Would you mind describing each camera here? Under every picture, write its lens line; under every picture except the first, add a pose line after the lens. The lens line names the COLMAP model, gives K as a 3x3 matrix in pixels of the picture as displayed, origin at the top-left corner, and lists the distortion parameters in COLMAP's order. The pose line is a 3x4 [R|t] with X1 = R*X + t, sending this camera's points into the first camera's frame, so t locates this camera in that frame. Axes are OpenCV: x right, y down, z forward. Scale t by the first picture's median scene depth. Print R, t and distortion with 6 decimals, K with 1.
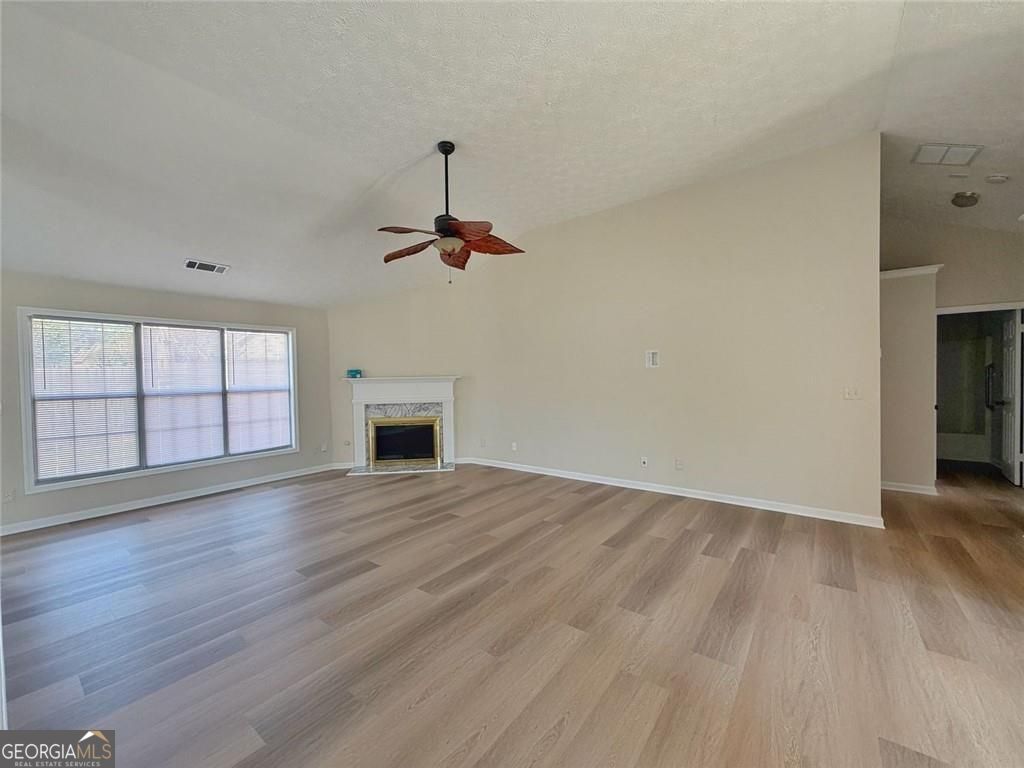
lens RADIAL K [[409.6, 0, 507.3], [0, 409.6, 383.7], [0, 0, 1]] dist [0.001114, 0.000097]
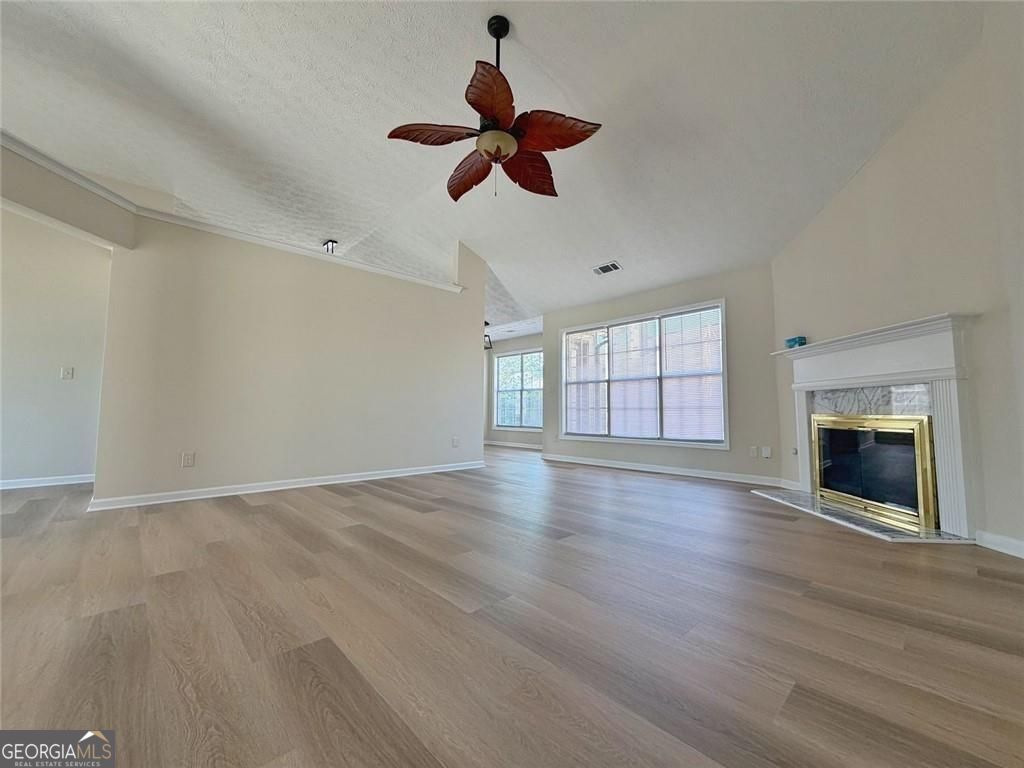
lens RADIAL K [[409.6, 0, 507.3], [0, 409.6, 383.7], [0, 0, 1]] dist [0.001114, 0.000097]
pose [[-0.159551, -0.048098, -0.986017, 0.394321], [-0.020740, 0.998755, -0.045363, 0.091148], [0.986972, 0.013212, -0.160350, 0.779541]]
